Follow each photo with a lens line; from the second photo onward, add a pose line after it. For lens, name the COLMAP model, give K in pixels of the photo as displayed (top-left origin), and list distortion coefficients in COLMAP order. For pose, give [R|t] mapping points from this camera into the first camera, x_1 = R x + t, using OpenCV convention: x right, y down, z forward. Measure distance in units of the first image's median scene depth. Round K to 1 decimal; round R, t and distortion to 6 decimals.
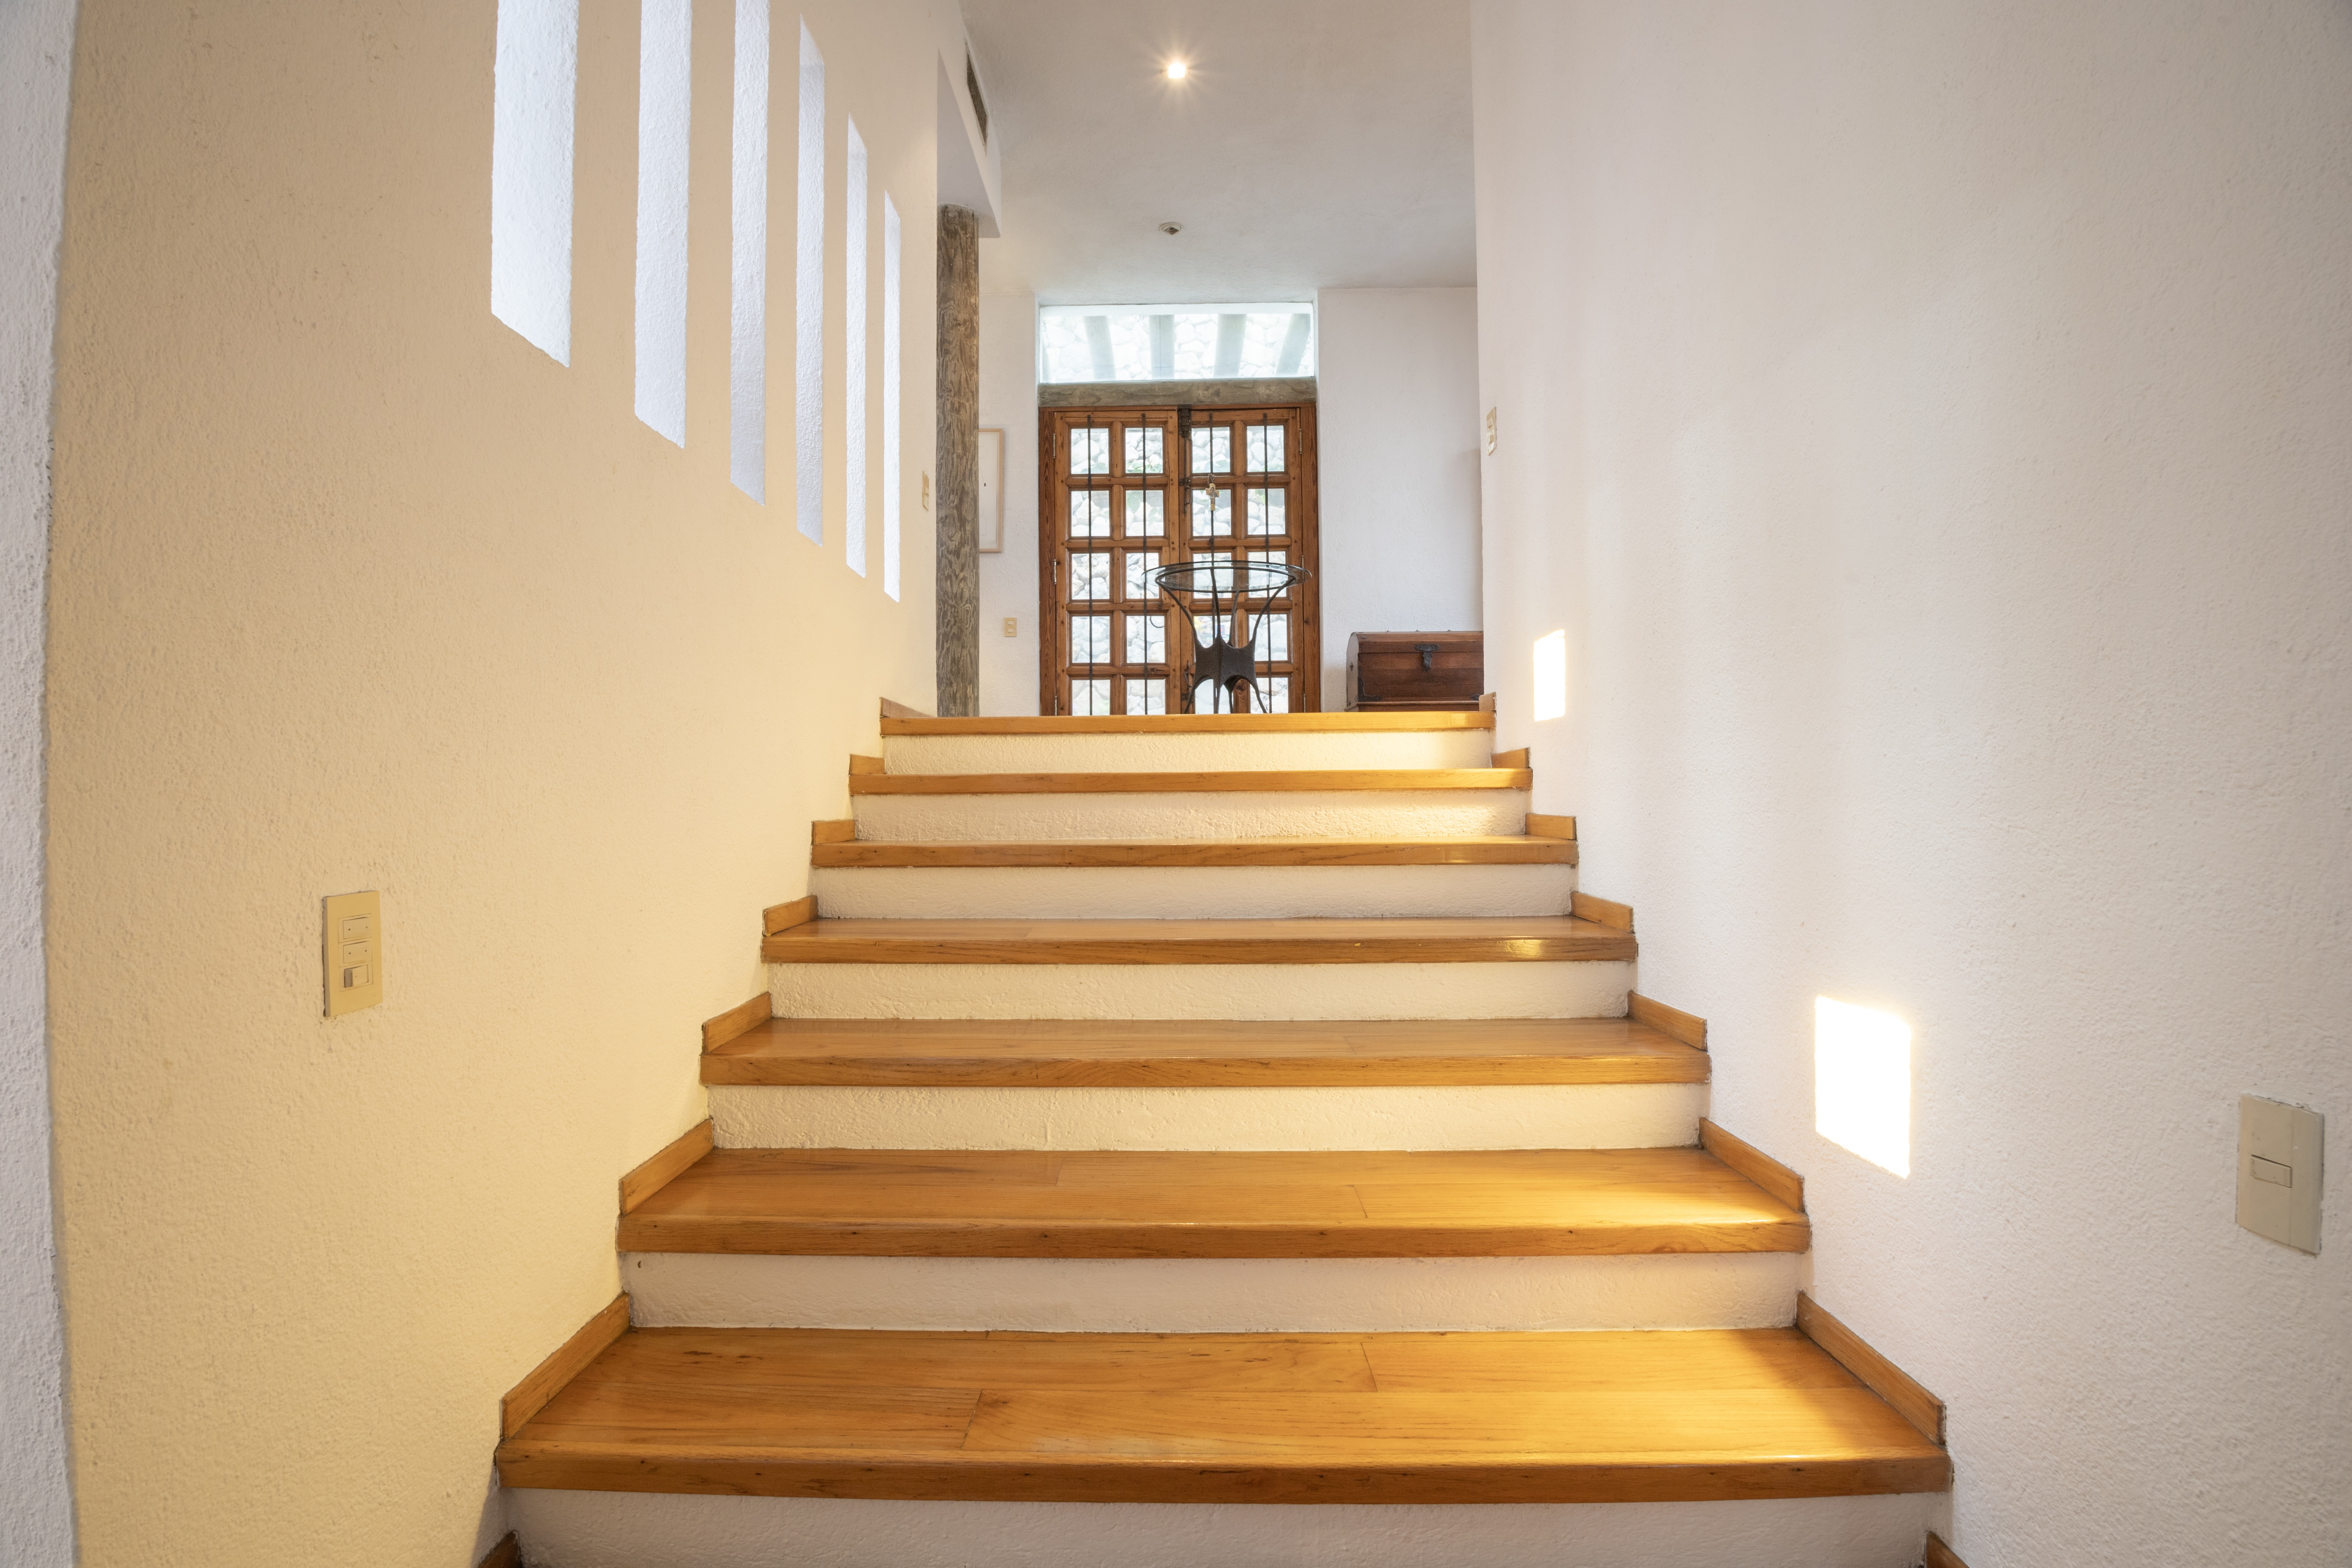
lens RADIAL K [[1100.8, 0, 1170.3], [0, 1100.8, 779.9], [0, 0, 1]] dist [-0.034237, 0.000512]
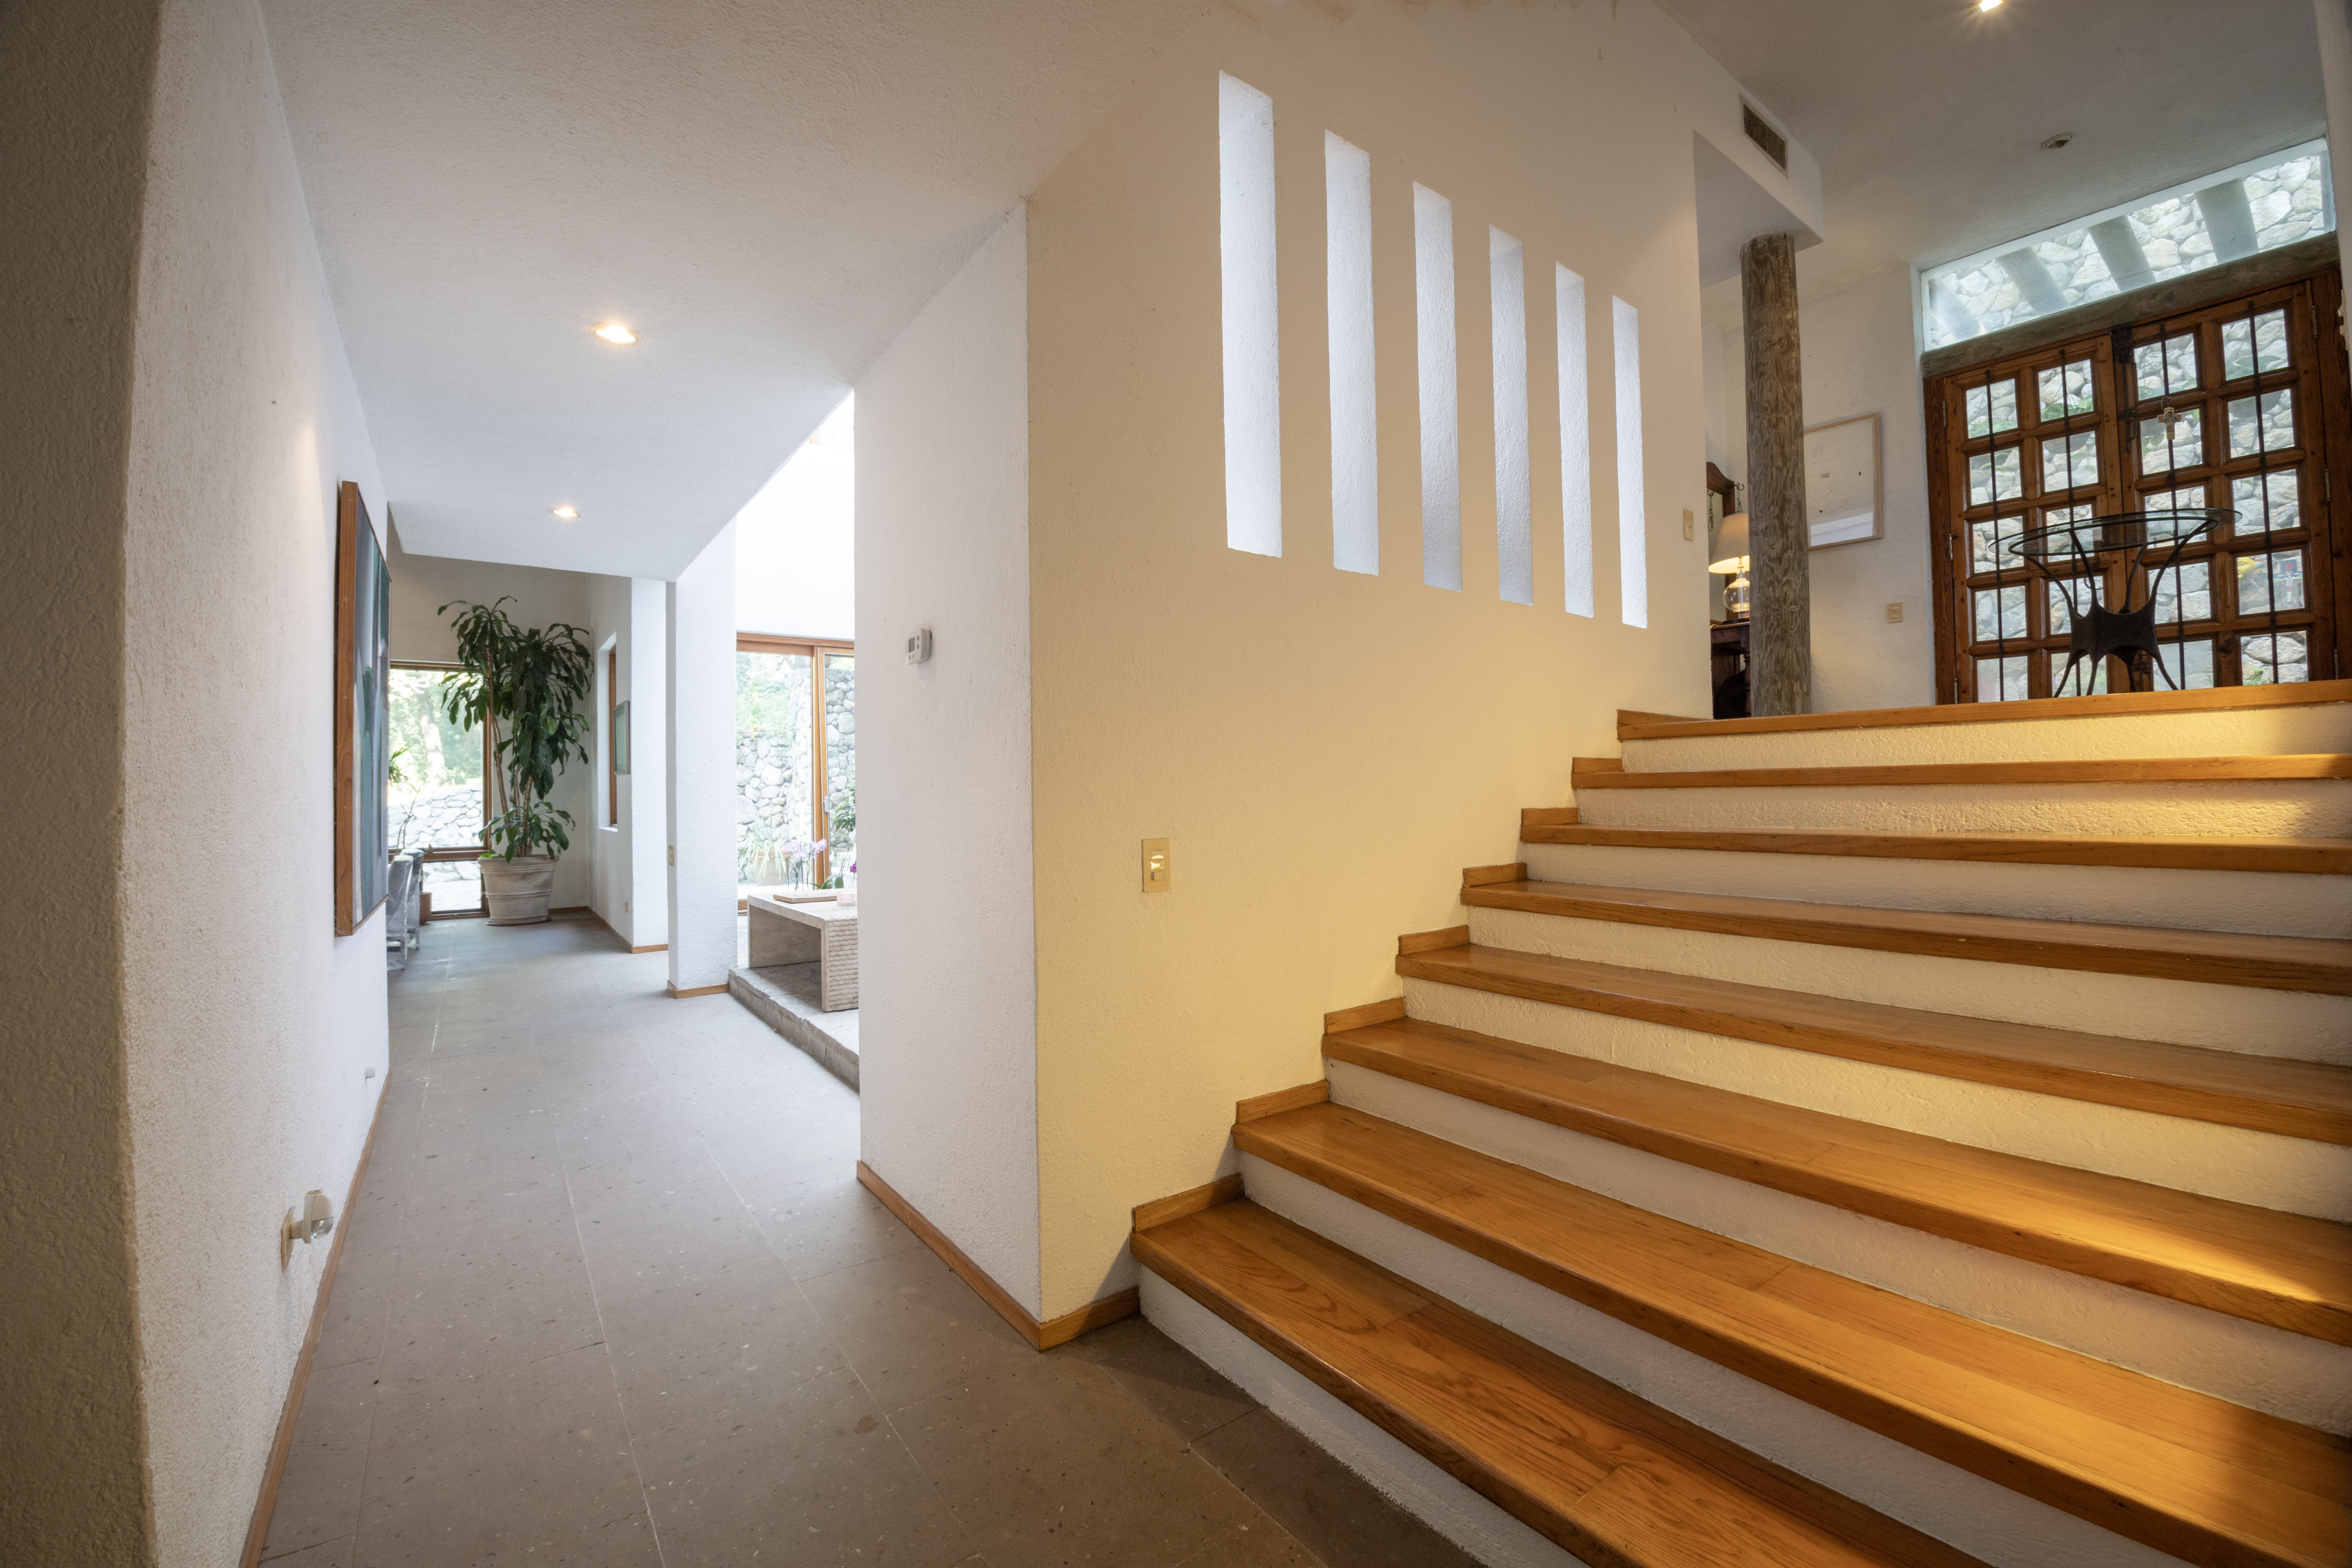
lens RADIAL K [[953.7, 0, 1175.7], [0, 953.7, 785.5], [0, 0, 1]] dist [-0.000691, -0.013968]
pose [[0.615328, -0.004519, -0.788258, 0.313281], [0.017467, 0.999816, 0.007904, -0.007352], [0.788077, -0.018632, 0.615294, -0.067396]]
